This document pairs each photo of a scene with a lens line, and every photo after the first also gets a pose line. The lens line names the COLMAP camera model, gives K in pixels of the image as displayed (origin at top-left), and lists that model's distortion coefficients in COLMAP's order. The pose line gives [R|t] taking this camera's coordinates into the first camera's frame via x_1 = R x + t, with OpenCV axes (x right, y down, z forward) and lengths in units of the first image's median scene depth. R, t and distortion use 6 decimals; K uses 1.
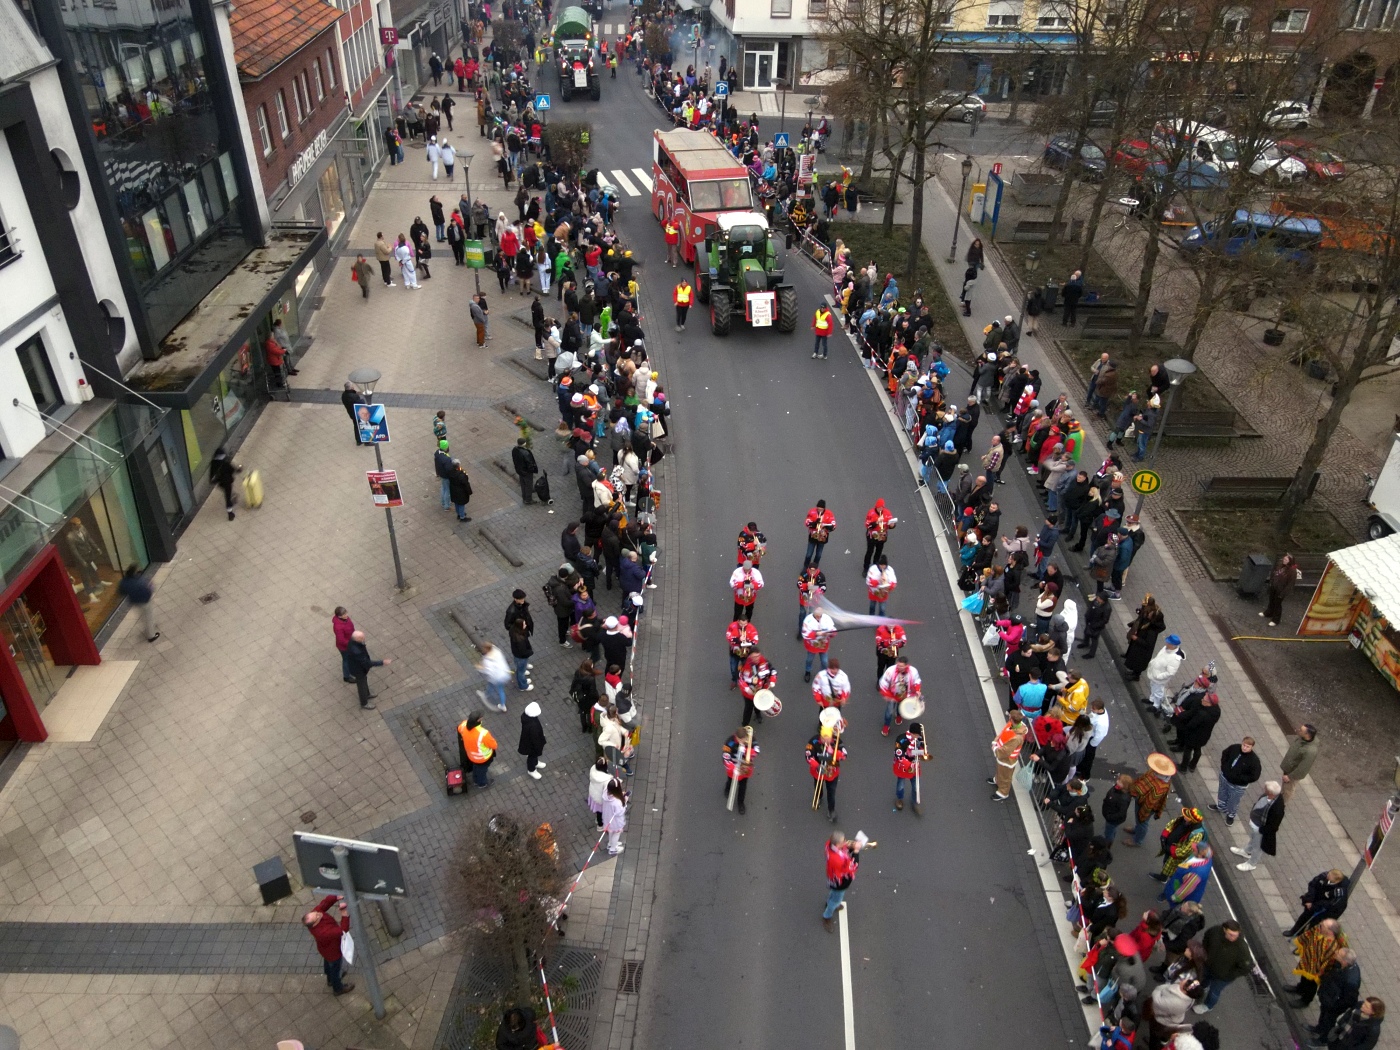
lens RADIAL K [[1030.2, 0, 700.0], [0, 1030.2, 525.0], [0, 0, 1]] dist [0.022284, -0.003410]
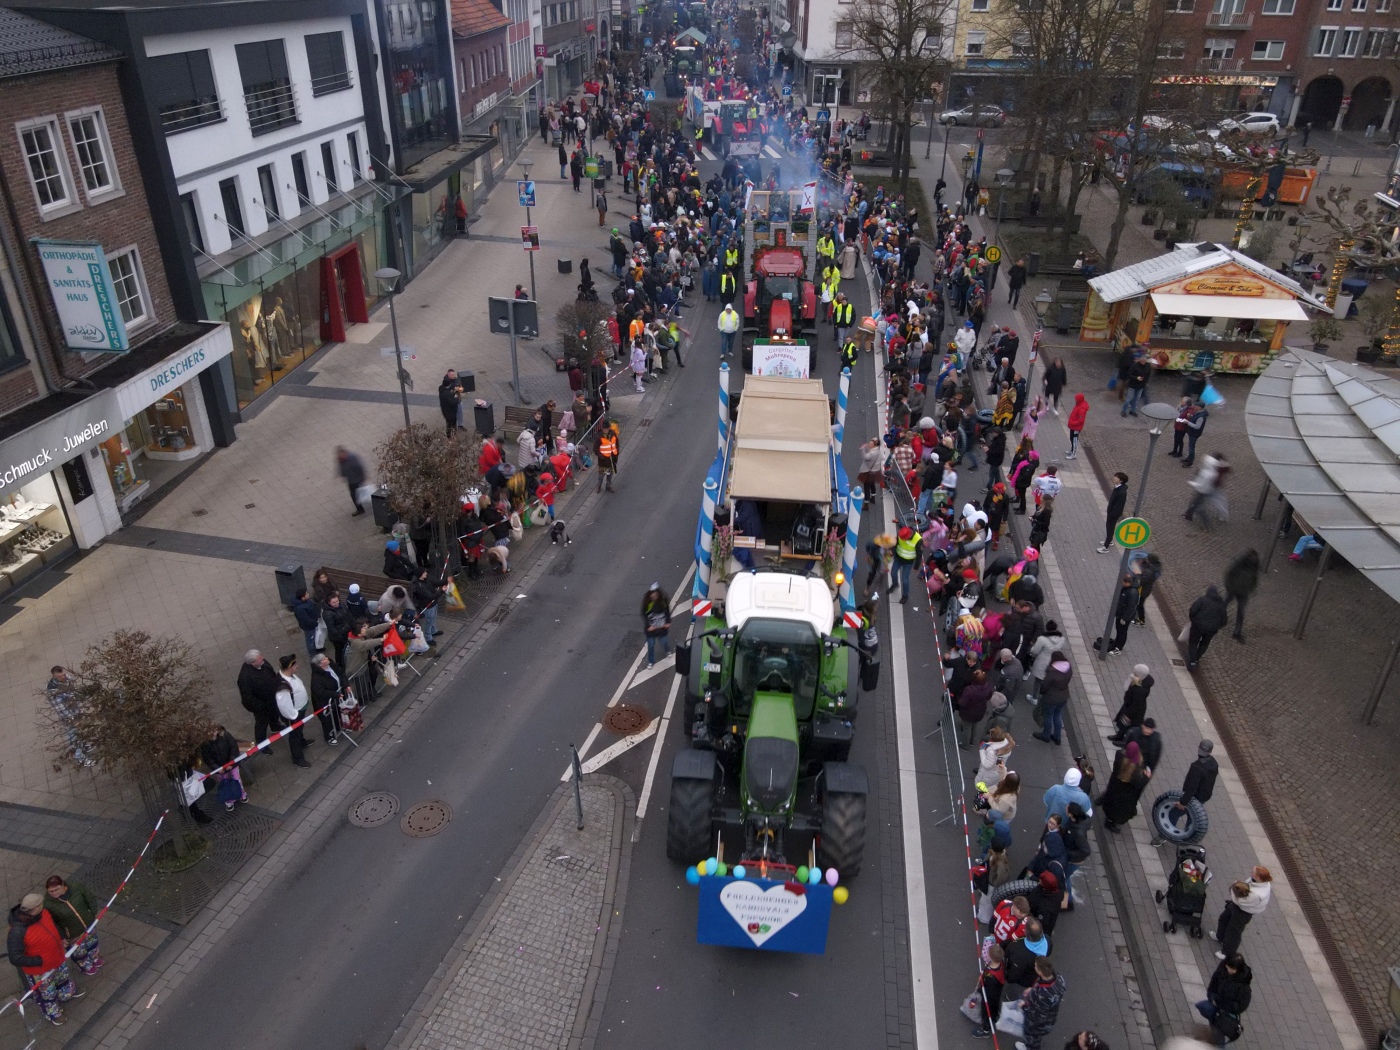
lens RADIAL K [[1030.2, 0, 700.0], [0, 1030.2, 525.0], [0, 0, 1]] dist [0.022284, -0.003410]
pose [[0.993710, 0.046927, -0.101681, 0.149333], [-0.054682, 0.995693, -0.074875, 0.480885], [0.097729, 0.079964, 0.991995, -0.553905]]
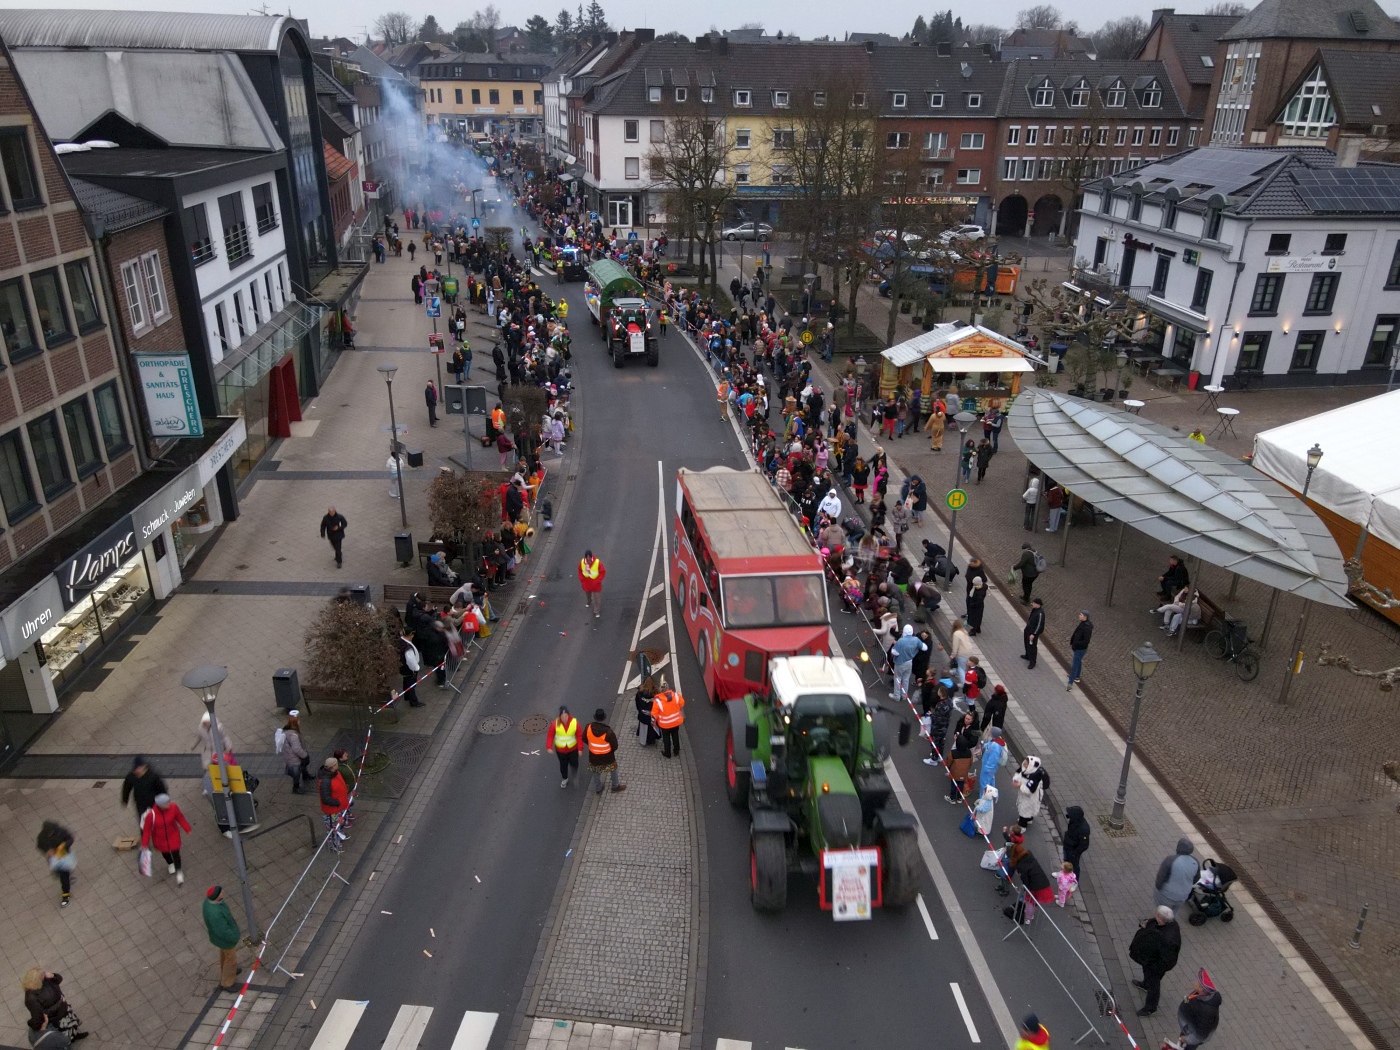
lens RADIAL K [[1030.2, 0, 700.0], [0, 1030.2, 525.0], [0, 0, 1]] dist [0.022284, -0.003410]
pose [[0.992876, -0.051356, 0.107516, -0.022183], [0.069557, 0.982451, -0.173066, 0.619729], [-0.096741, 0.179312, 0.979024, -0.867354]]
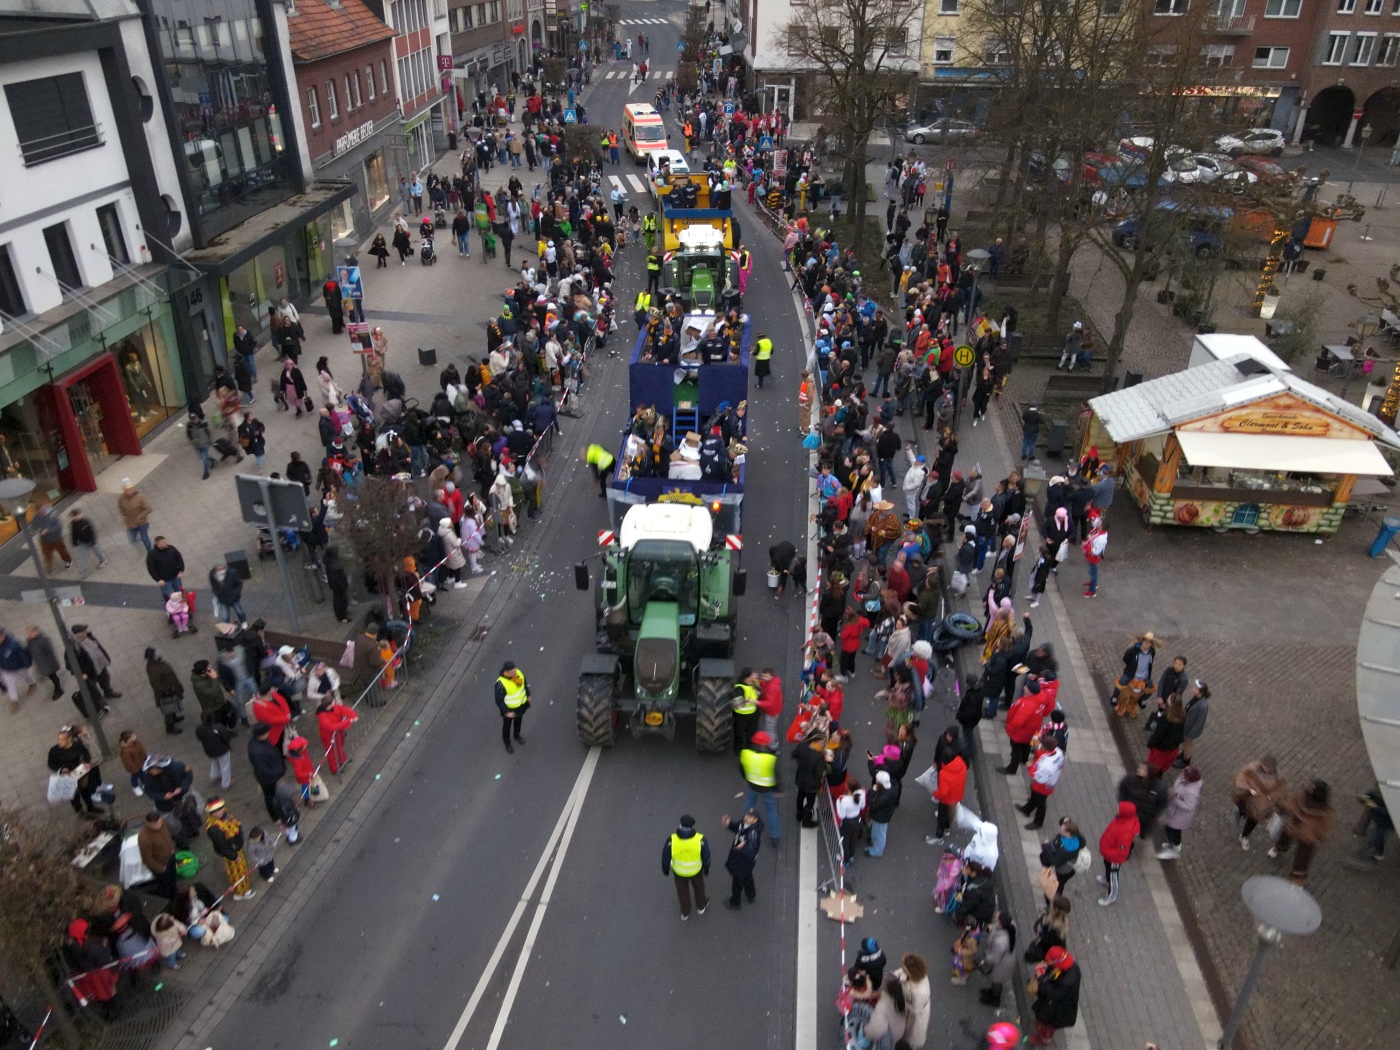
lens RADIAL K [[1030.2, 0, 700.0], [0, 1030.2, 525.0], [0, 0, 1]] dist [0.022284, -0.003410]
pose [[0.996060, 0.036133, -0.080985, 0.206827], [-0.041407, 0.997063, -0.064423, 0.232501], [0.078419, 0.067523, 0.994631, -0.218515]]
